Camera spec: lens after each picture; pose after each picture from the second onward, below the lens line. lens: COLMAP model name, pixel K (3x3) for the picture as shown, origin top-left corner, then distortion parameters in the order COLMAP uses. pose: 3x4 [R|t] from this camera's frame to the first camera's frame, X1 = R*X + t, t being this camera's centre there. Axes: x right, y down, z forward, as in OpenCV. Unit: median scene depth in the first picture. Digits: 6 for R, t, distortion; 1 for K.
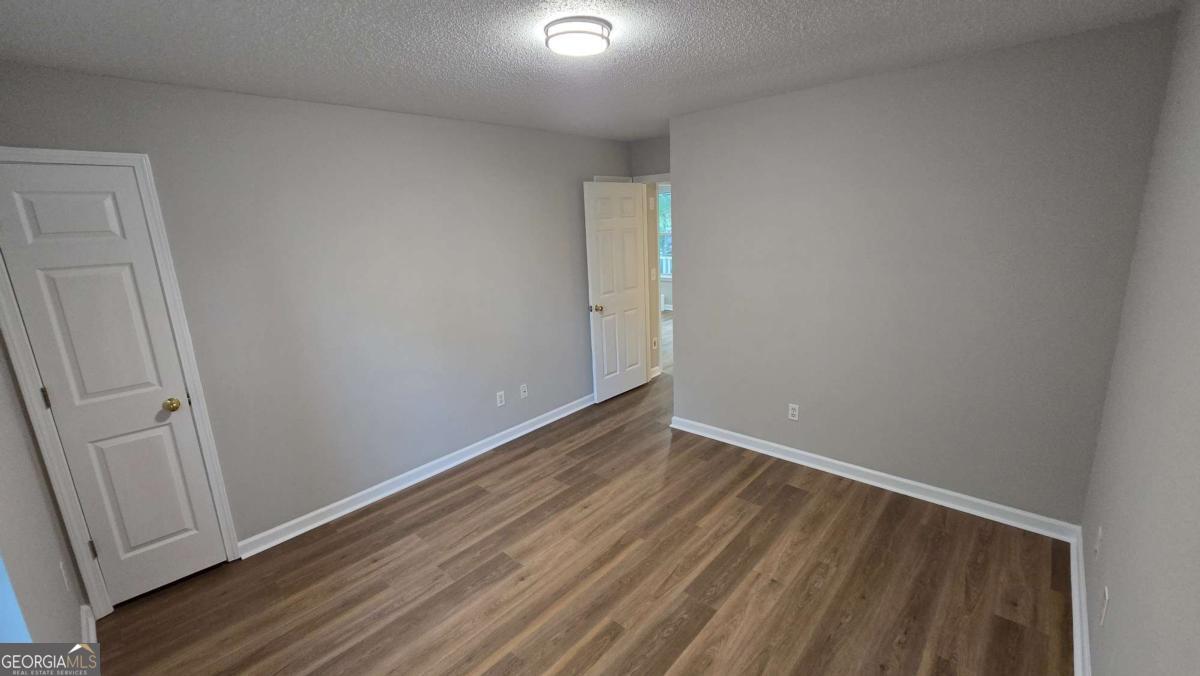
lens RADIAL K [[490.4, 0, 598.0], [0, 490.4, 334.2], [0, 0, 1]] dist [-0.005642, -0.000477]
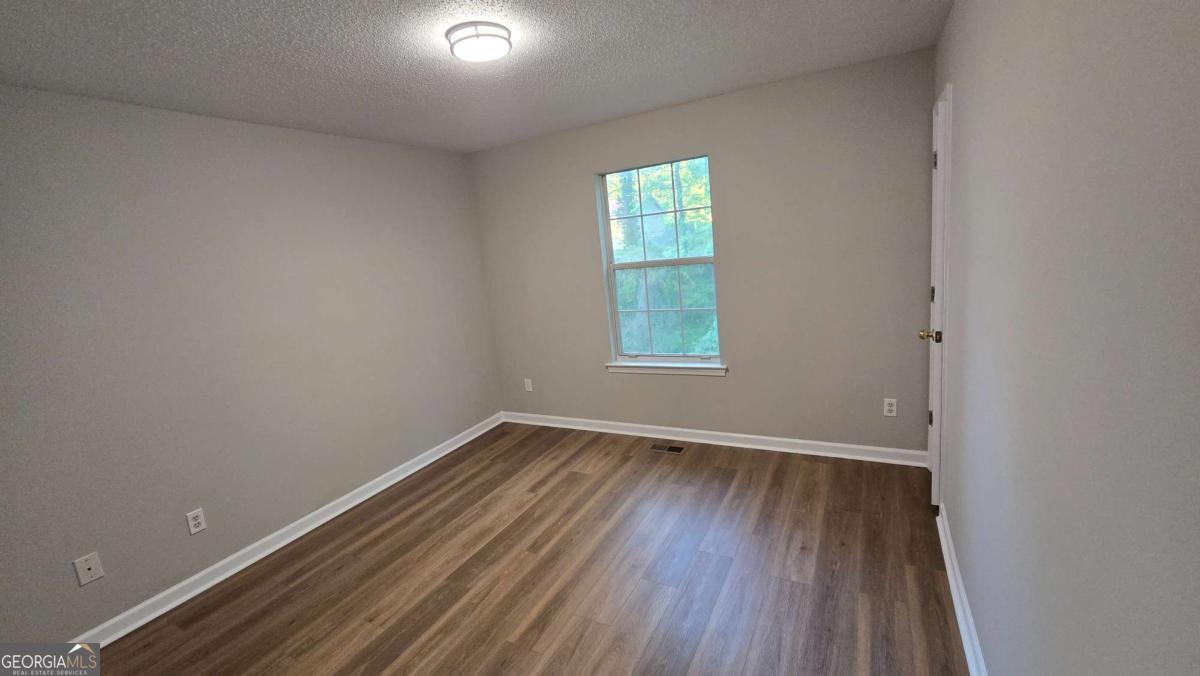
lens RADIAL K [[490.4, 0, 597.0], [0, 490.4, 337.1], [0, 0, 1]] dist [-0.005642, -0.000477]
pose [[-0.961145, 0.181897, -0.207638, 0.034127], [0.081924, 0.906266, 0.414693, -0.305843], [0.263607, 0.381570, -0.885955, 1.554842]]
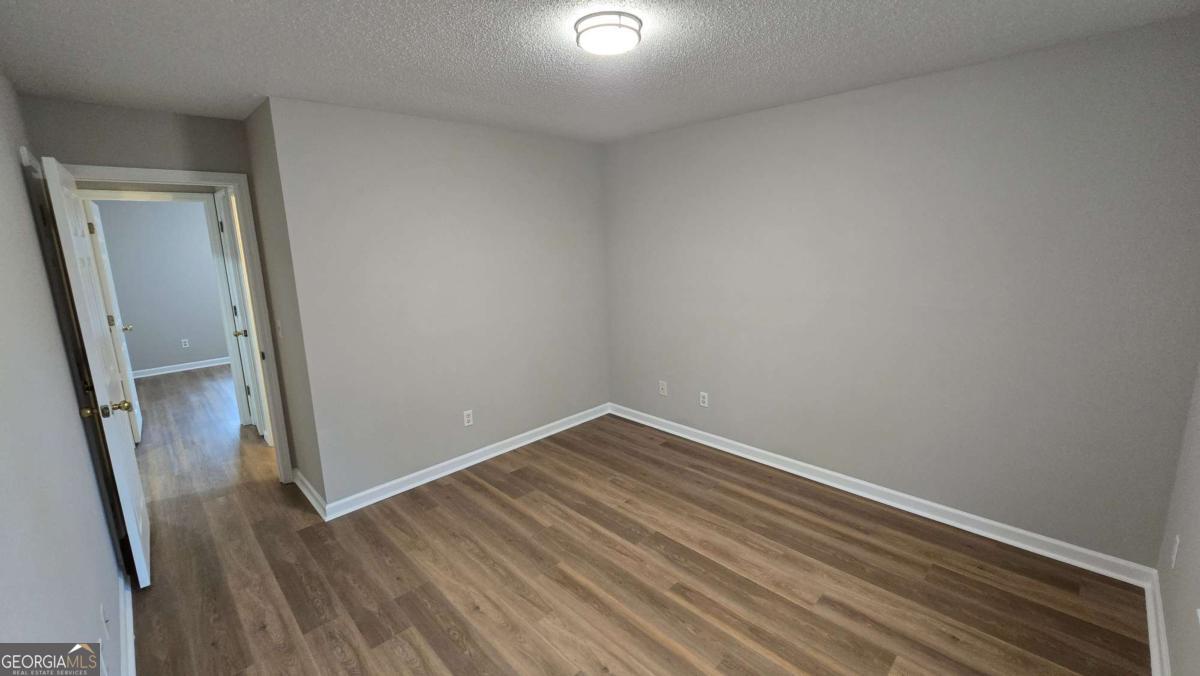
lens RADIAL K [[490.4, 0, 601.1], [0, 490.4, 333.9], [0, 0, 1]] dist [-0.005642, -0.000477]
pose [[0.058682, -0.153187, 0.986453, -0.779754], [0.256004, 0.957420, 0.133449, -0.107509], [-0.964893, 0.244705, 0.095400, 0.743842]]
